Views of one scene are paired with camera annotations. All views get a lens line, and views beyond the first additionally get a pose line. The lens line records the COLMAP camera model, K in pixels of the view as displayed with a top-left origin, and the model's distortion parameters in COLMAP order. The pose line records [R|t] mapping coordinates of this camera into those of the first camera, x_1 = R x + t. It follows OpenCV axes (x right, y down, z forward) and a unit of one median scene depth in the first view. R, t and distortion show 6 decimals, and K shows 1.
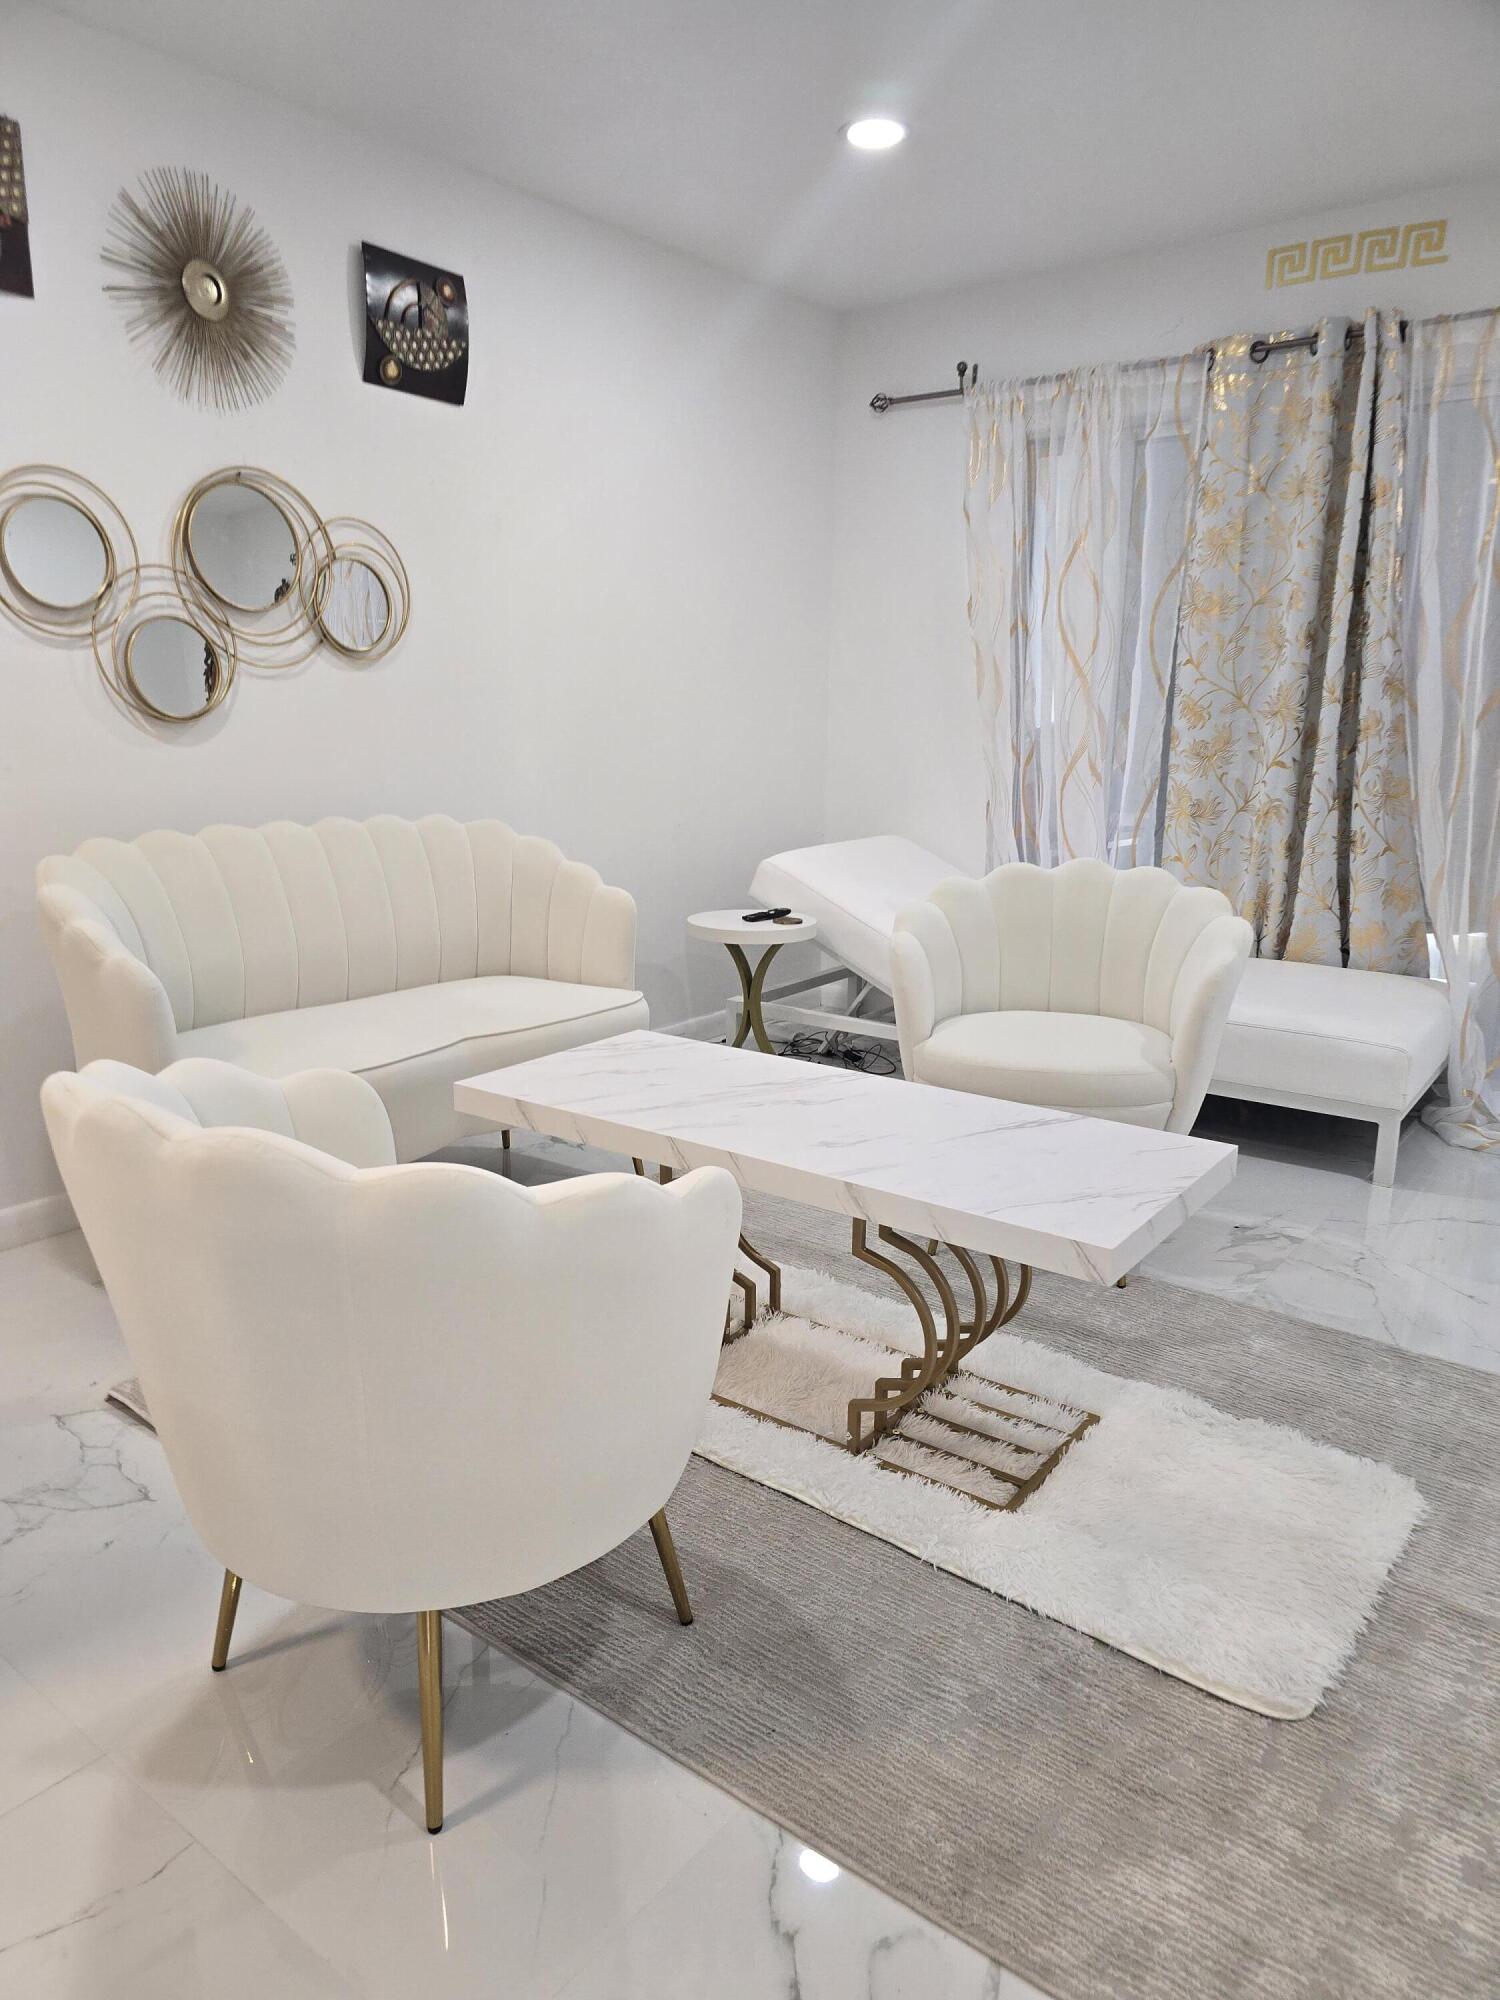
lens RADIAL K [[1347.9, 0, 733.1], [0, 1347.9, 1020.7], [0, 0, 1]] dist [0.068409, -0.065312]
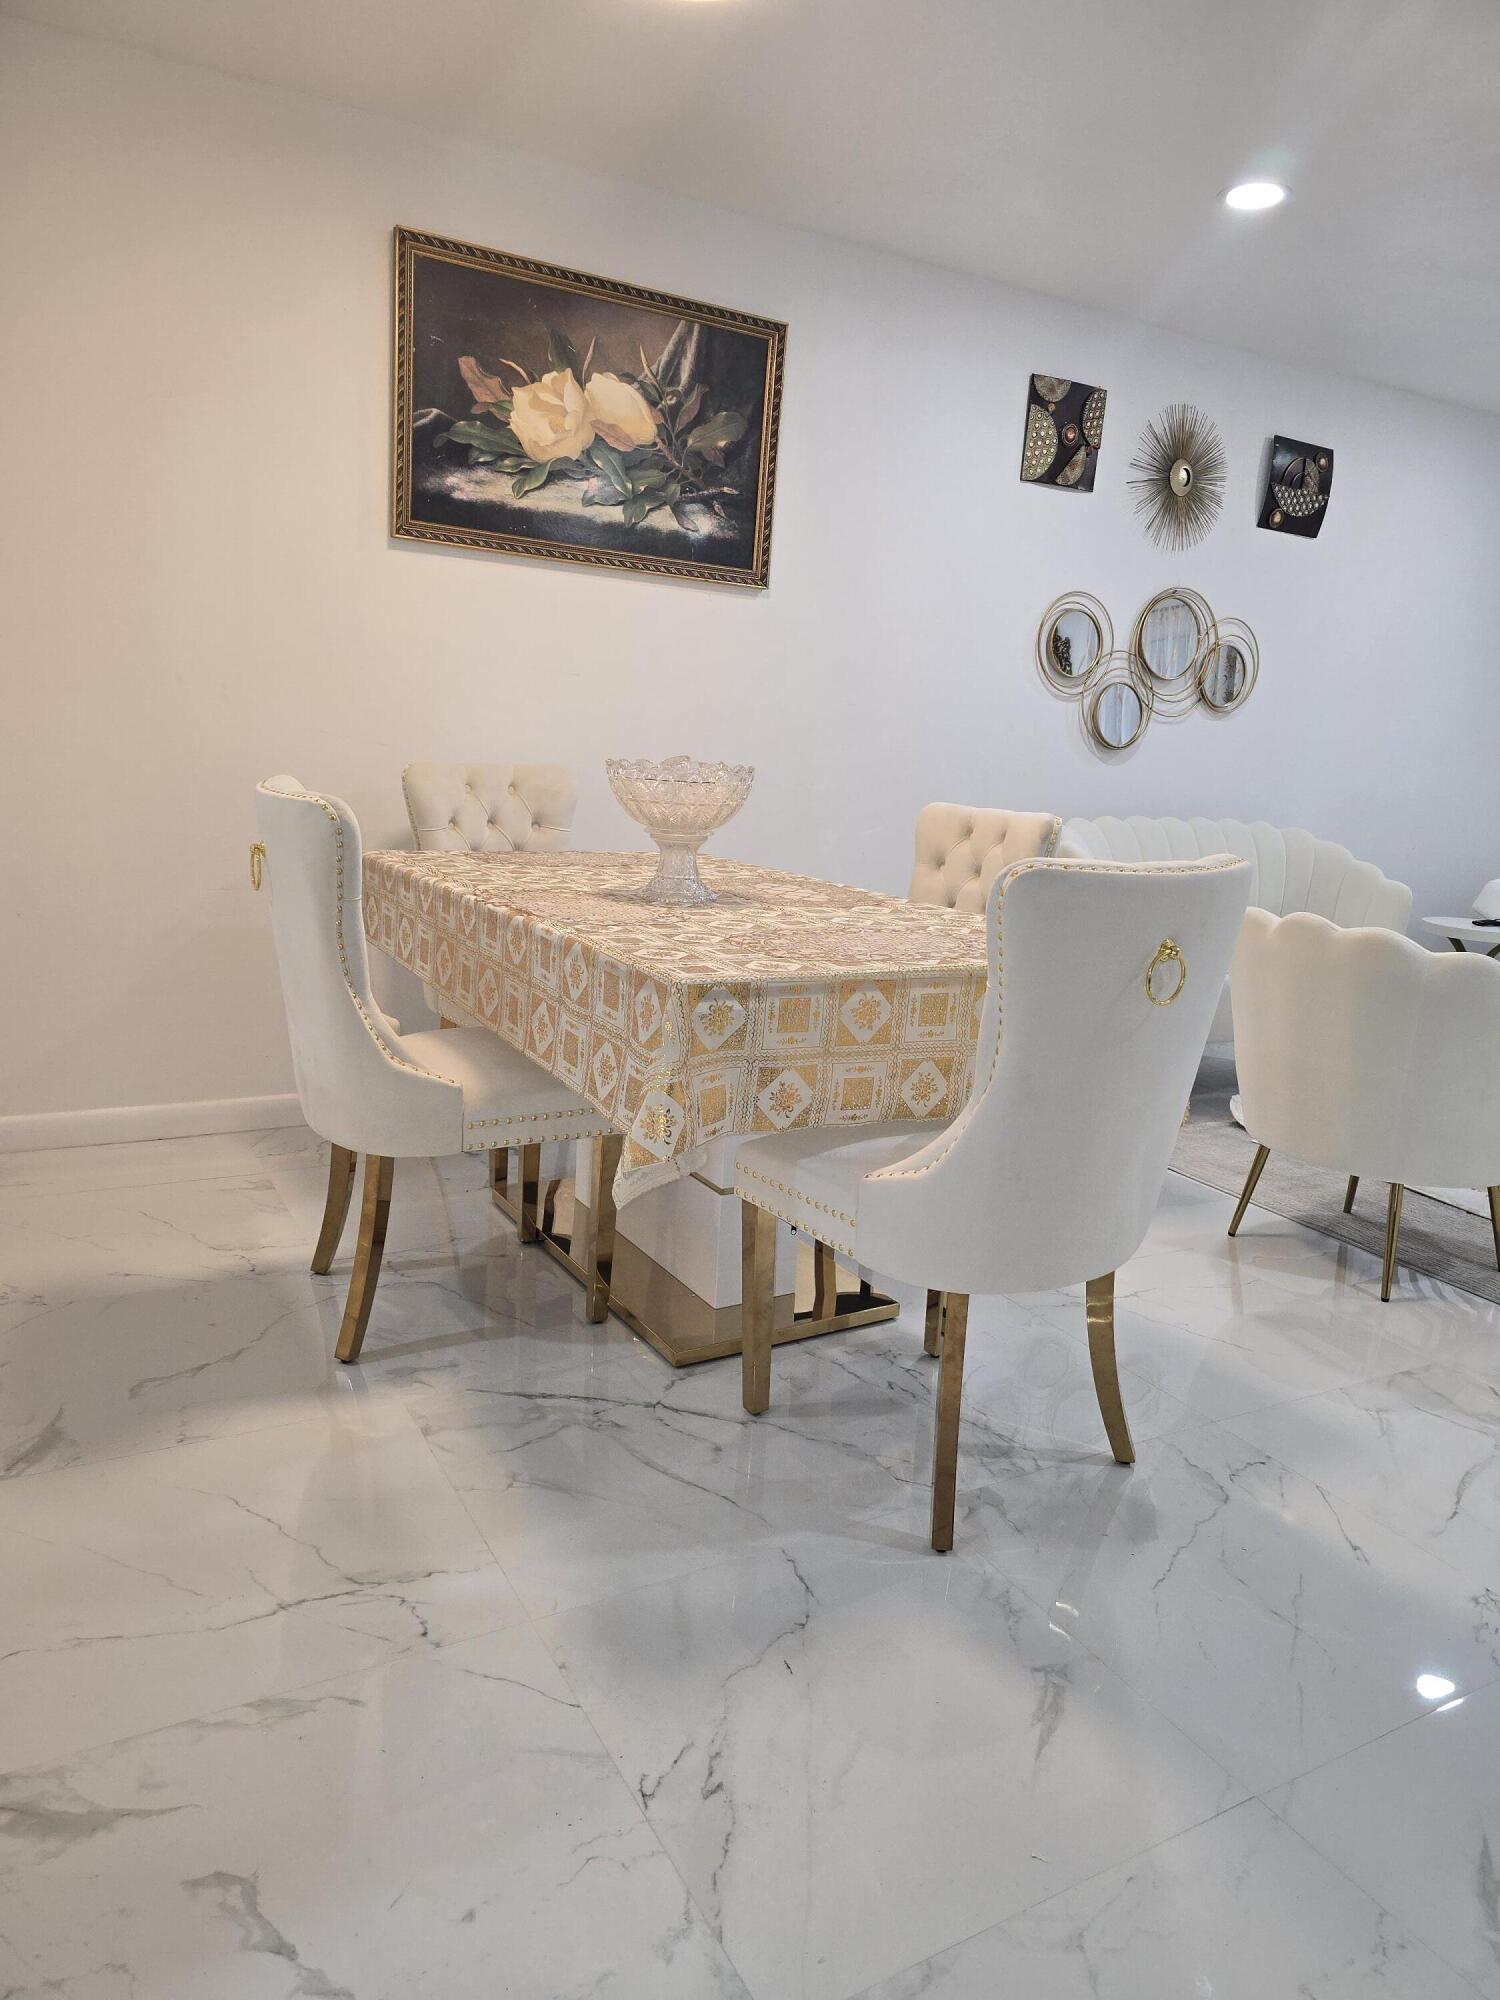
lens RADIAL K [[1347.9, 0, 754.3], [0, 1347.9, 1012.4], [0, 0, 1]] dist [0.068409, -0.065312]
pose [[0.925092, 0.127720, -0.357622, -0.178477], [-0.140476, 0.990036, -0.009802, 0.139385], [0.352806, 0.059305, 0.933815, -0.530178]]
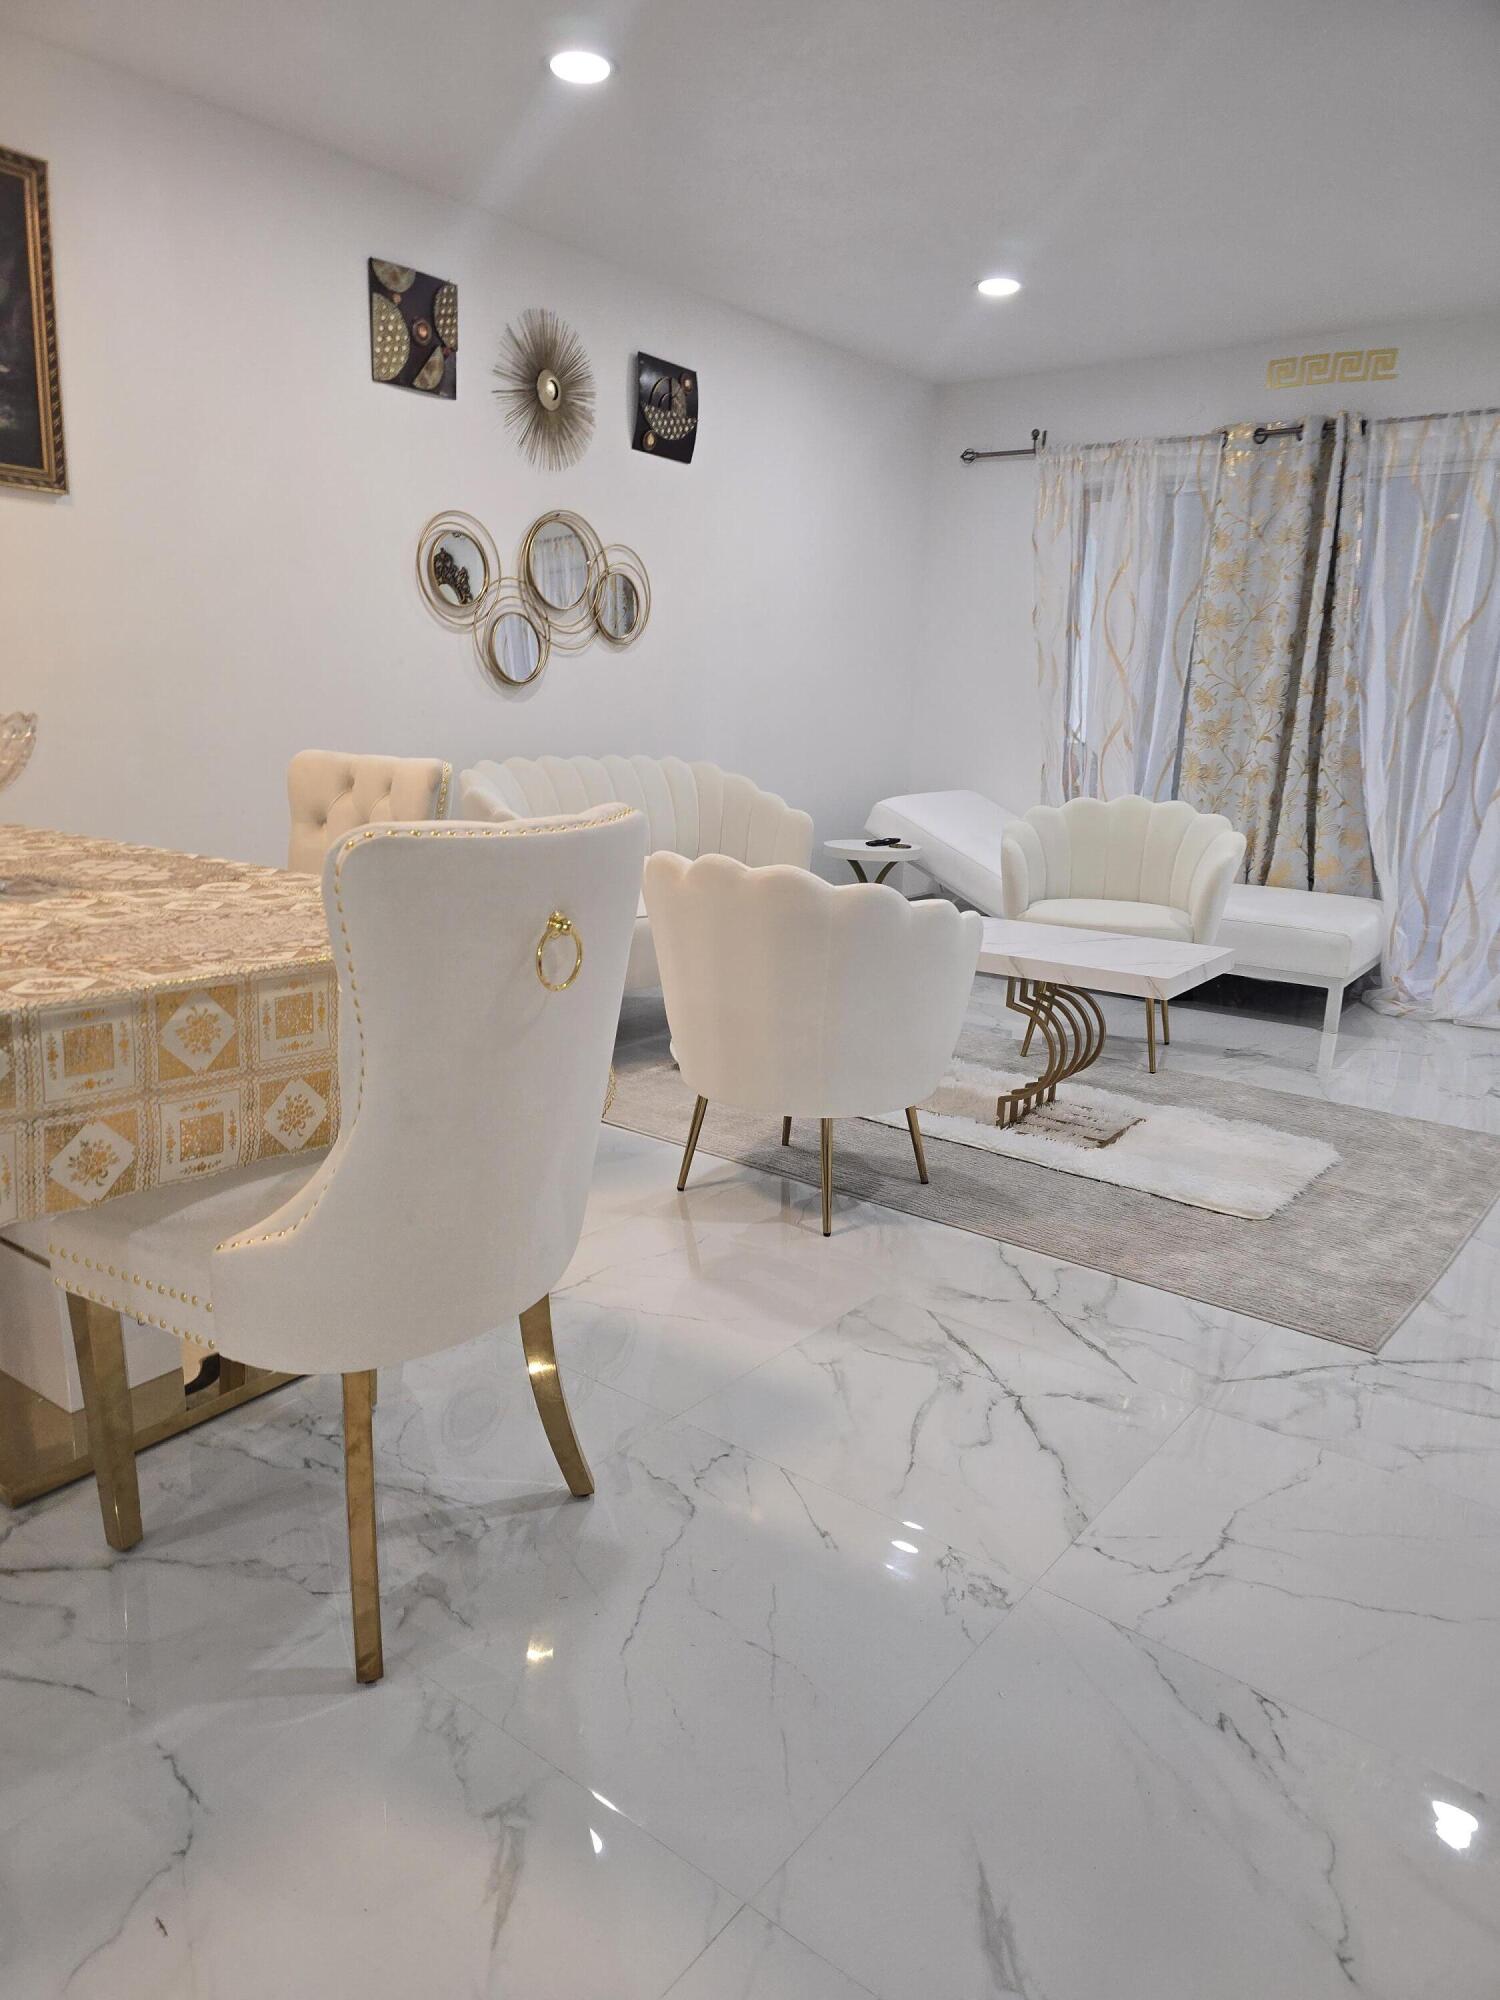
lens RADIAL K [[1347.9, 0, 728.0], [0, 1347.9, 1018.7], [0, 0, 1]] dist [0.068409, -0.065312]
pose [[0.999624, 0.025383, 0.010352, -0.169995], [-0.025448, 0.999657, 0.006150, 0.114663], [-0.010193, -0.006411, 0.999927, -0.422382]]
